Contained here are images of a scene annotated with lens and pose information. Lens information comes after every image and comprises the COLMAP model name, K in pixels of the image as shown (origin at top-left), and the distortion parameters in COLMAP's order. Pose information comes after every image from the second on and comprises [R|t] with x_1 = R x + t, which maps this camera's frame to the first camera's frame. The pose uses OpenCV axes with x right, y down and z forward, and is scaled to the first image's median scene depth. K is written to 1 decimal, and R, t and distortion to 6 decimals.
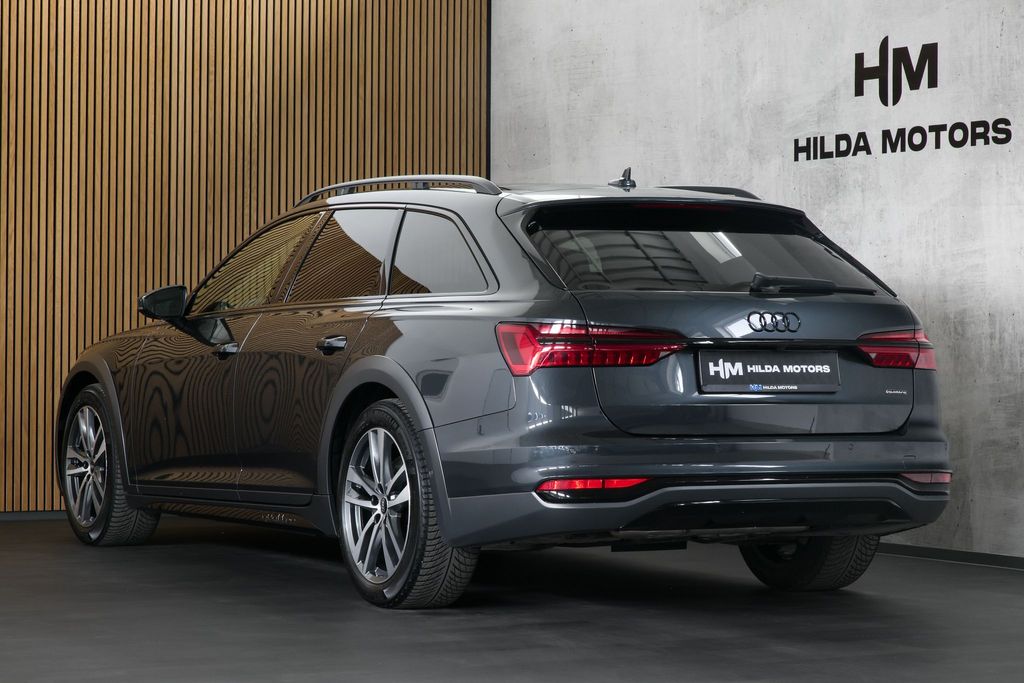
lens RADIAL K [[2850.1, 0, 512.0], [0, 2850.1, 341.5], [0, 0, 1]] dist [-0.090264, -0.586505]
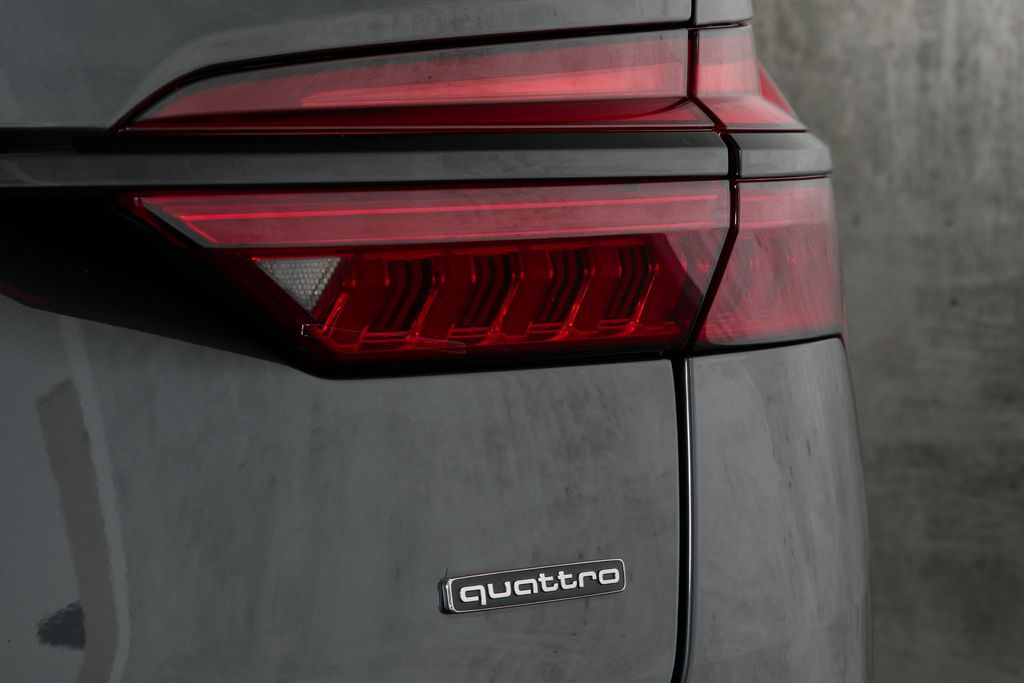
lens RADIAL K [[3115.8, 0, 512.0], [0, 3115.8, 341.5], [0, 0, 1]] dist [-0.095704, -1.106243]
pose [[0.993775, -0.007063, 0.111180, 0.123036], [-0.003540, 0.995482, 0.094887, -0.003429], [-0.111348, -0.094690, 0.989260, 0.897455]]
